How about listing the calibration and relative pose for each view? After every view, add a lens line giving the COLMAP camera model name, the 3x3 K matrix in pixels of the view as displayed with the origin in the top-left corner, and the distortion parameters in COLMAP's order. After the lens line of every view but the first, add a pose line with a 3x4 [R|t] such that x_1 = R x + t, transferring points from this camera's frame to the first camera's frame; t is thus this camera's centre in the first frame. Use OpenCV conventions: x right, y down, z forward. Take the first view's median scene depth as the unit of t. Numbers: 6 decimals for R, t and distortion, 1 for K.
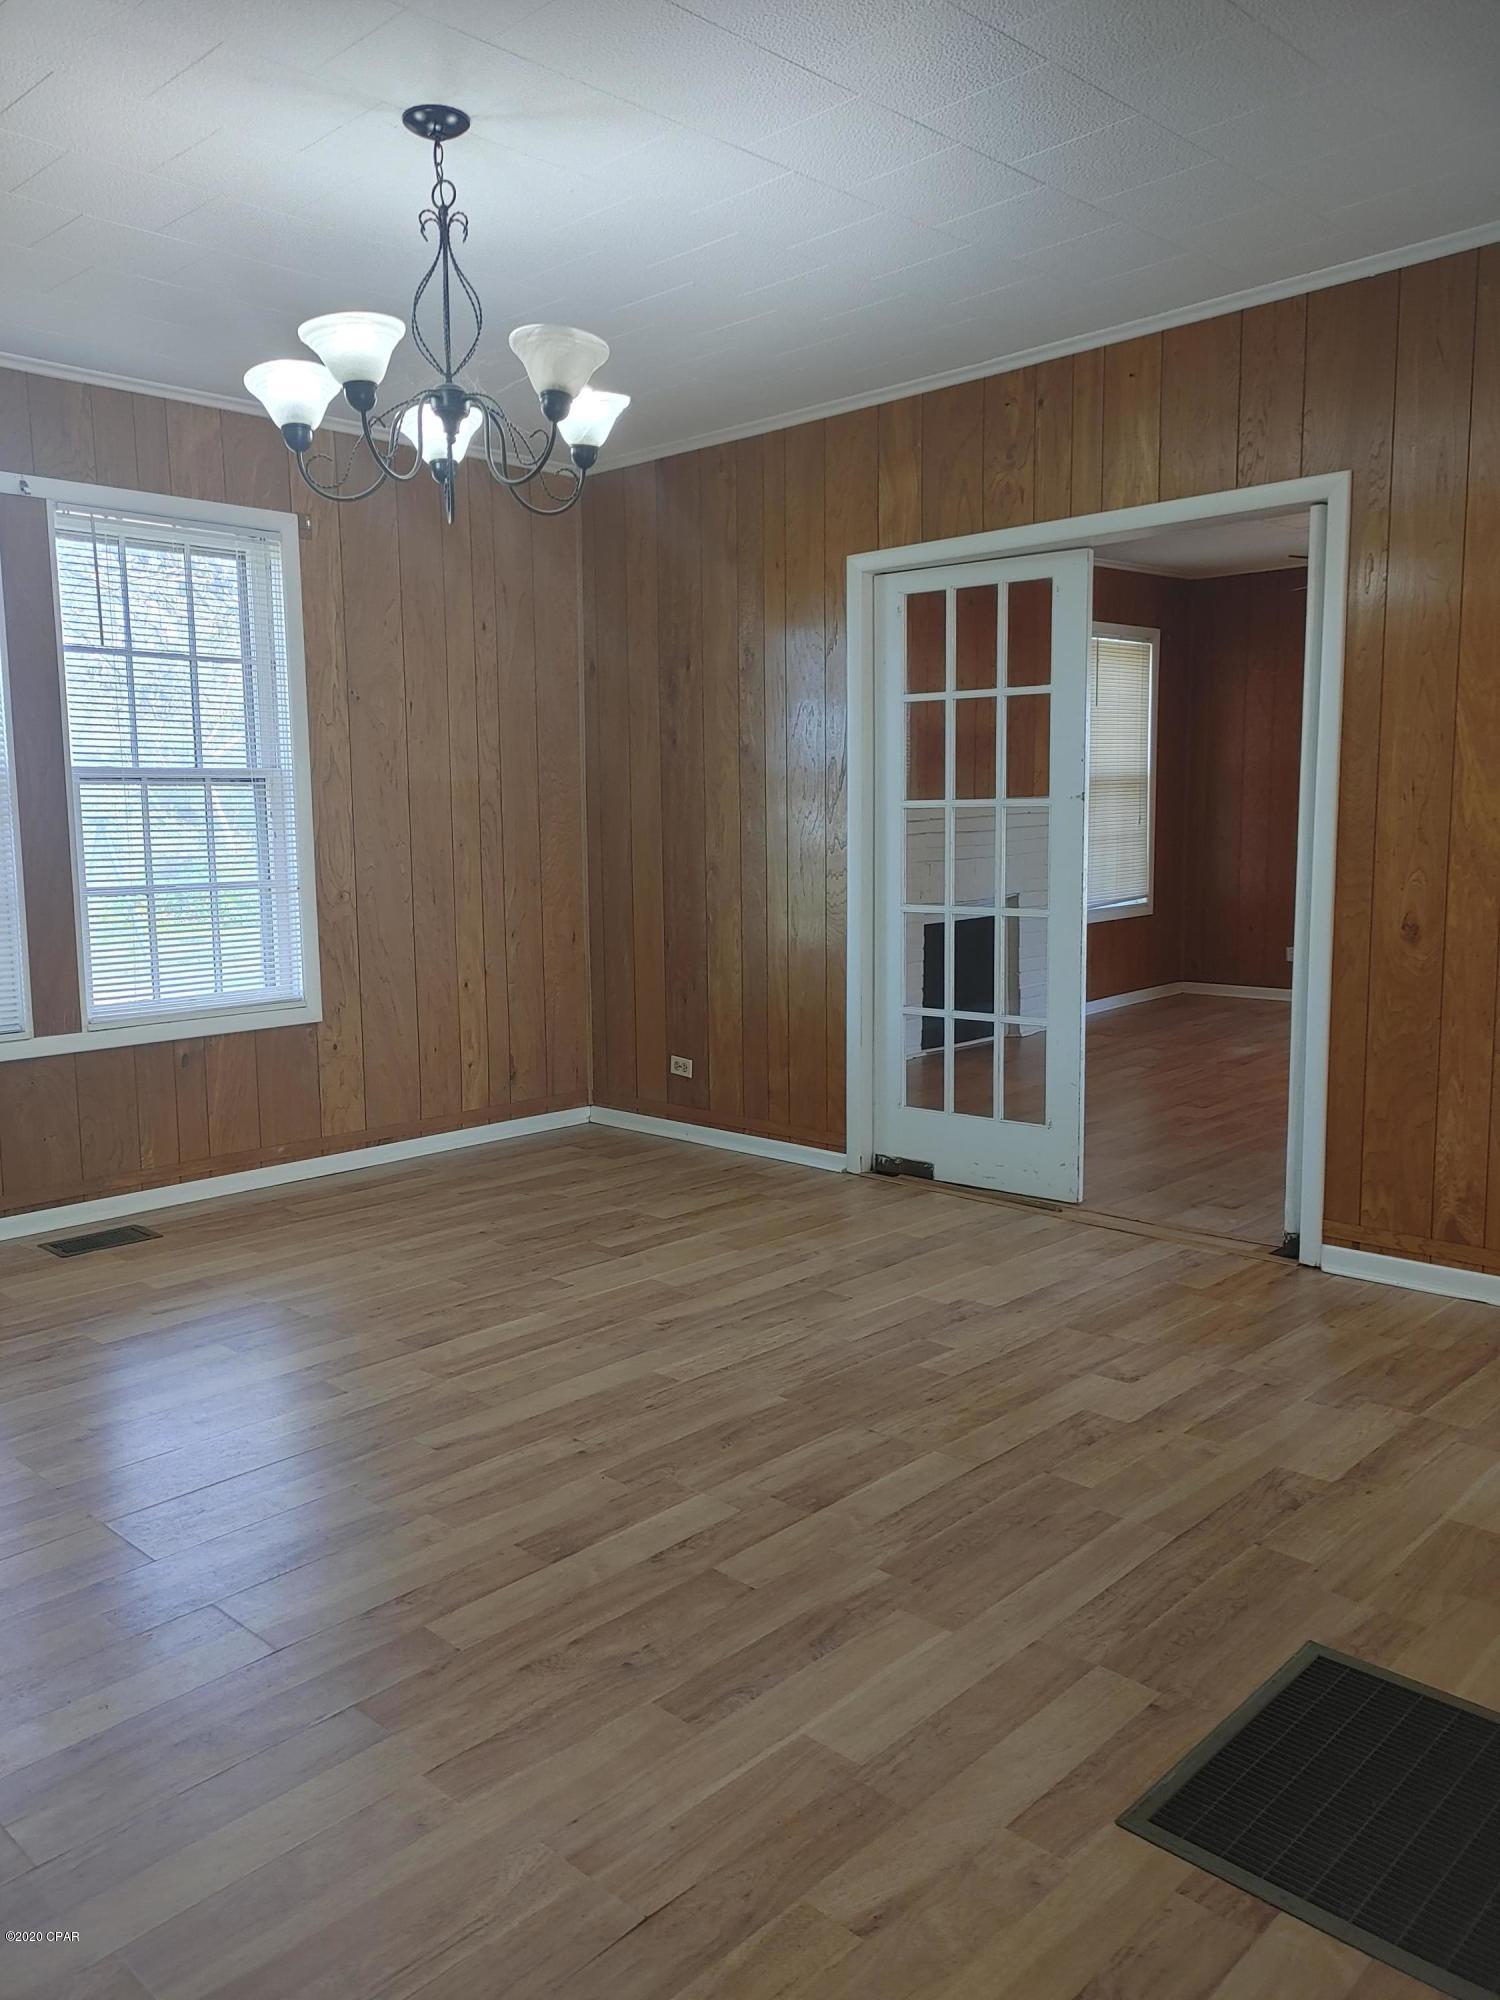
lens RADIAL K [[1550.0, 0, 749.5], [0, 1550.0, 990.6], [0, 0, 1]] dist [0.044009, -0.019598]
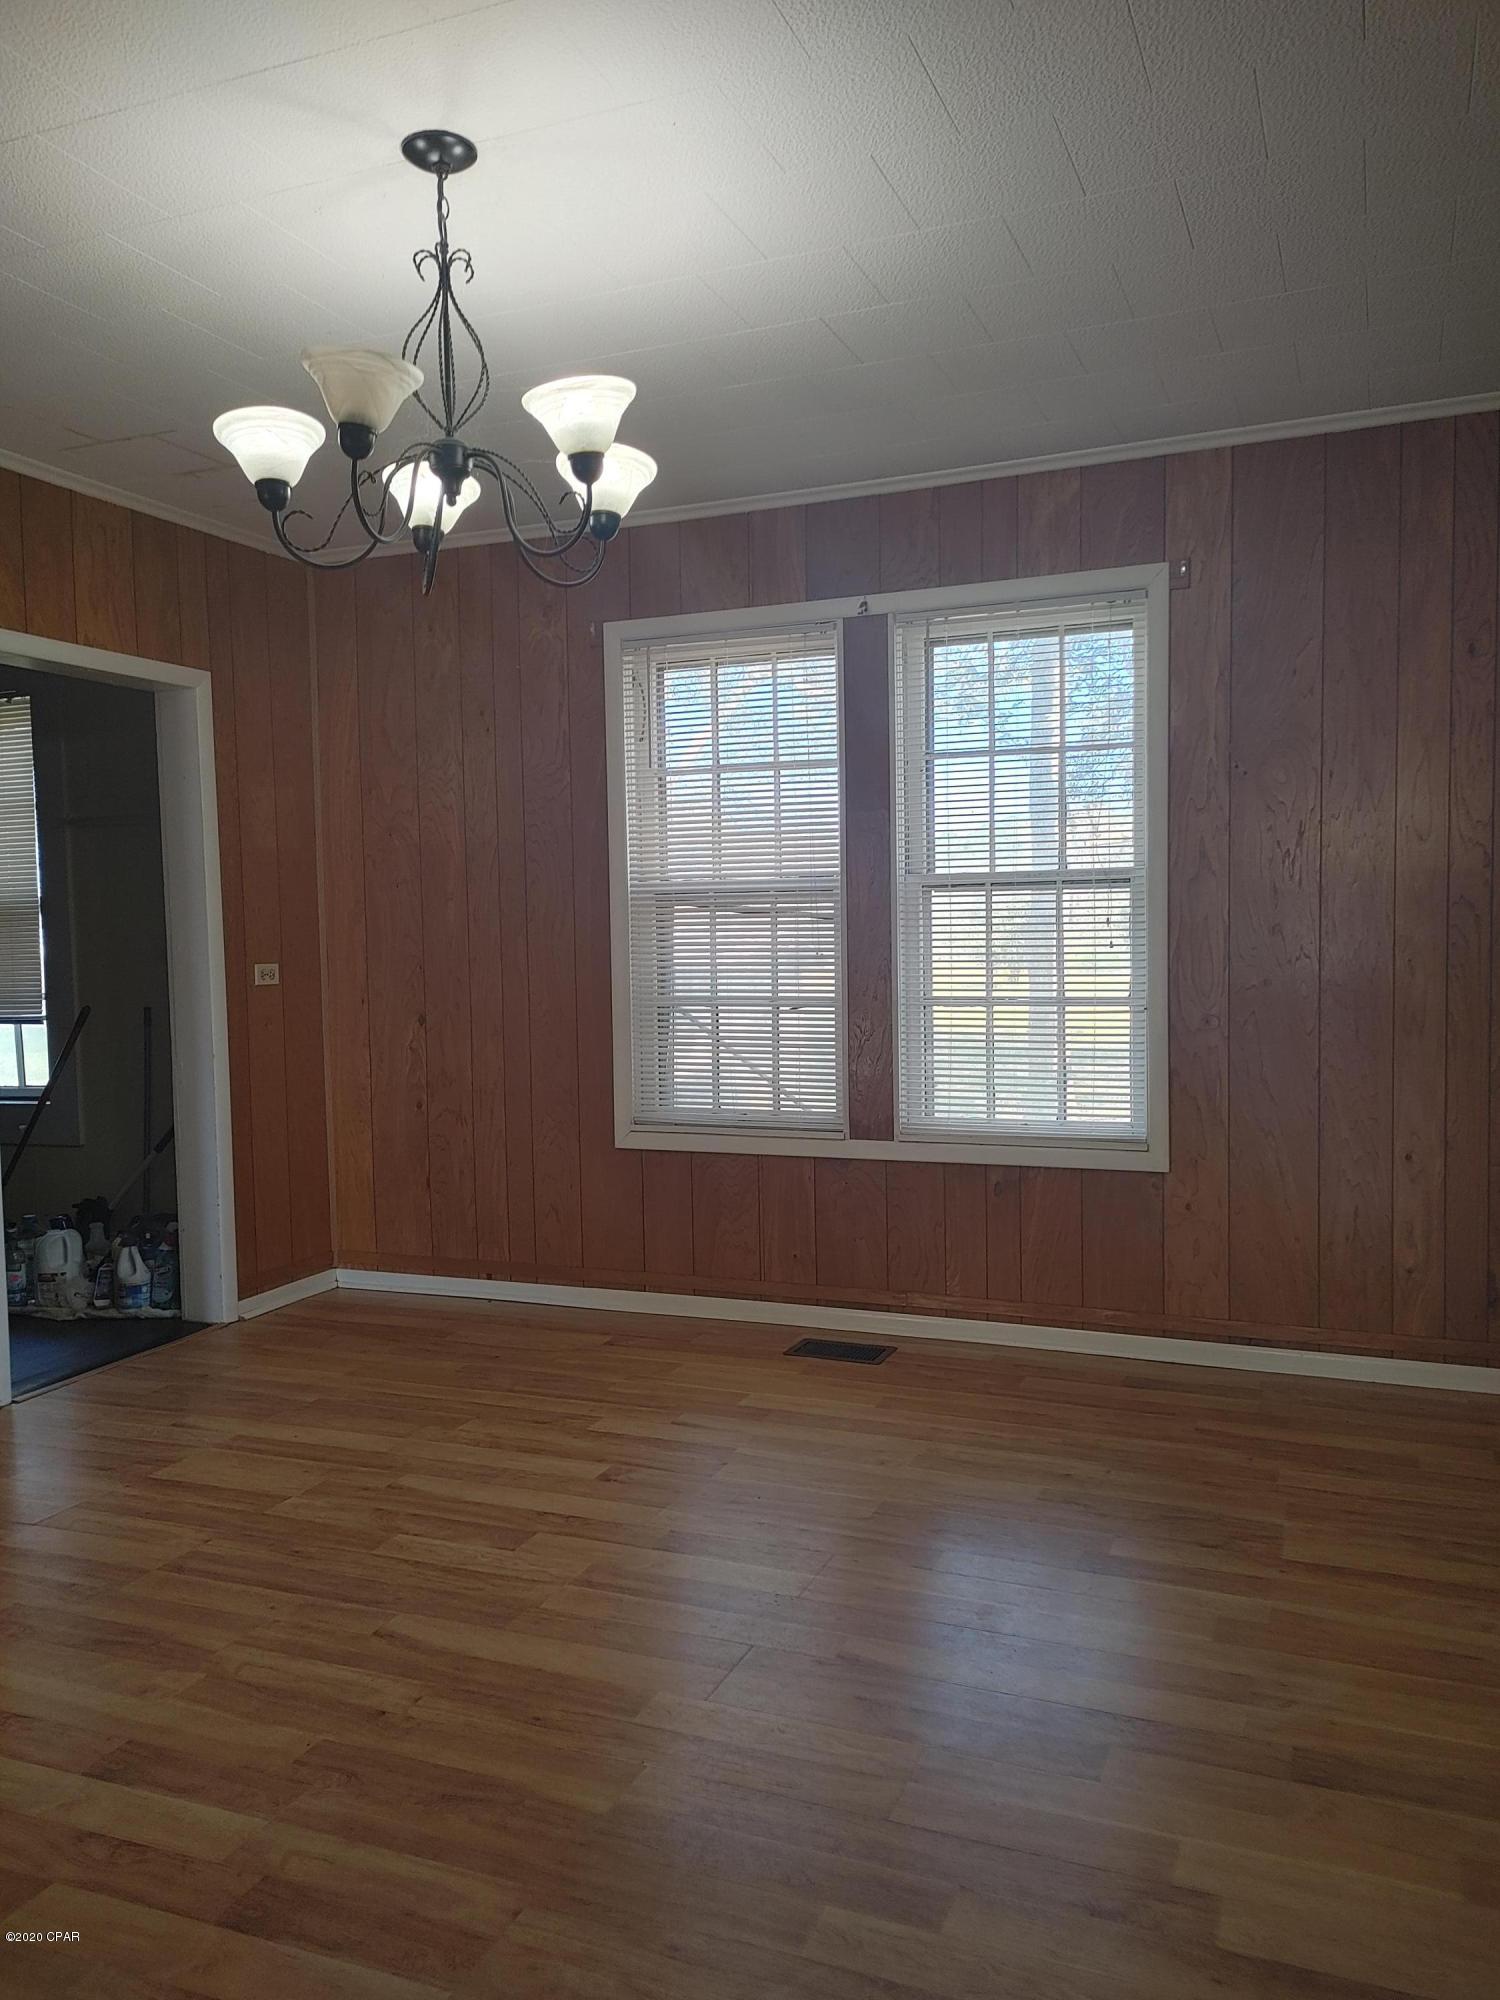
lens RADIAL K [[1550.0, 0, 750.0], [0, 1550.0, 1005.6], [0, 0, 1]] dist [0.044009, -0.019598]
pose [[0.351845, 0.052082, -0.934608, 0.453749], [-0.099838, 0.994843, 0.017853, -0.066657], [0.930719, 0.087028, 0.355230, 0.553599]]
